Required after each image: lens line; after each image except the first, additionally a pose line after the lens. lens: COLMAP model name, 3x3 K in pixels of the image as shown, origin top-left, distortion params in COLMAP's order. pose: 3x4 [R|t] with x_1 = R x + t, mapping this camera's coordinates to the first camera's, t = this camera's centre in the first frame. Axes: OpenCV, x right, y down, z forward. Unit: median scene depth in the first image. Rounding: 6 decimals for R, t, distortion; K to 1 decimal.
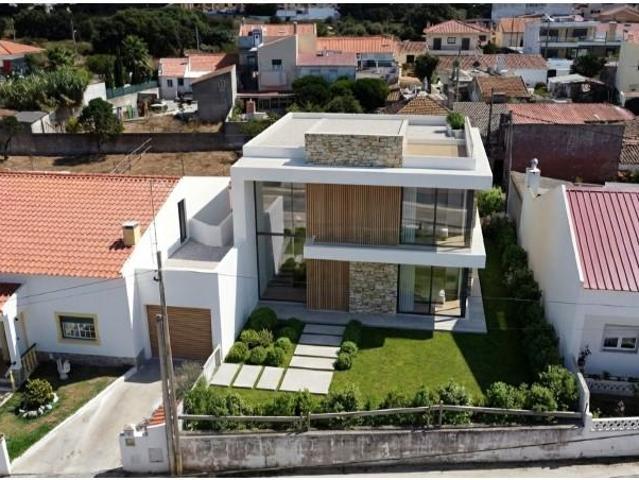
lens RADIAL K [[644.8, 0, 319.5], [0, 644.8, 240.0], [0, 0, 1]] dist [-0.002922, 0.007469]
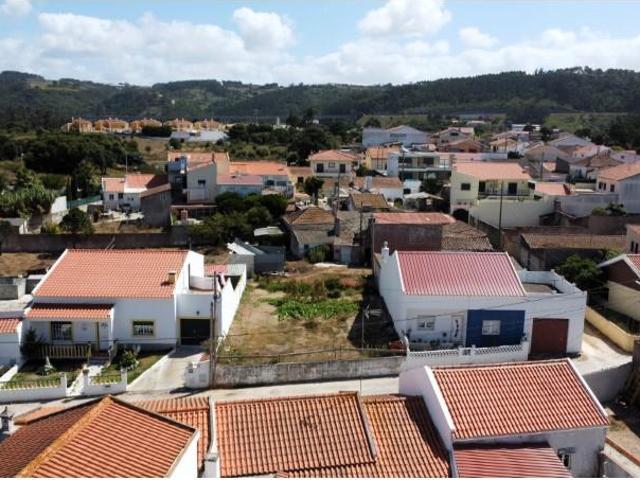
lens RADIAL K [[645.8, 0, 320.0], [0, 645.8, 240.0], [0, 0, 1]] dist [-0.002922, 0.007469]
pose [[0.983576, -0.006752, 0.180368, -0.066861], [0.037772, 0.984873, -0.169109, 0.069591], [-0.176498, 0.173144, 0.968953, -0.286014]]
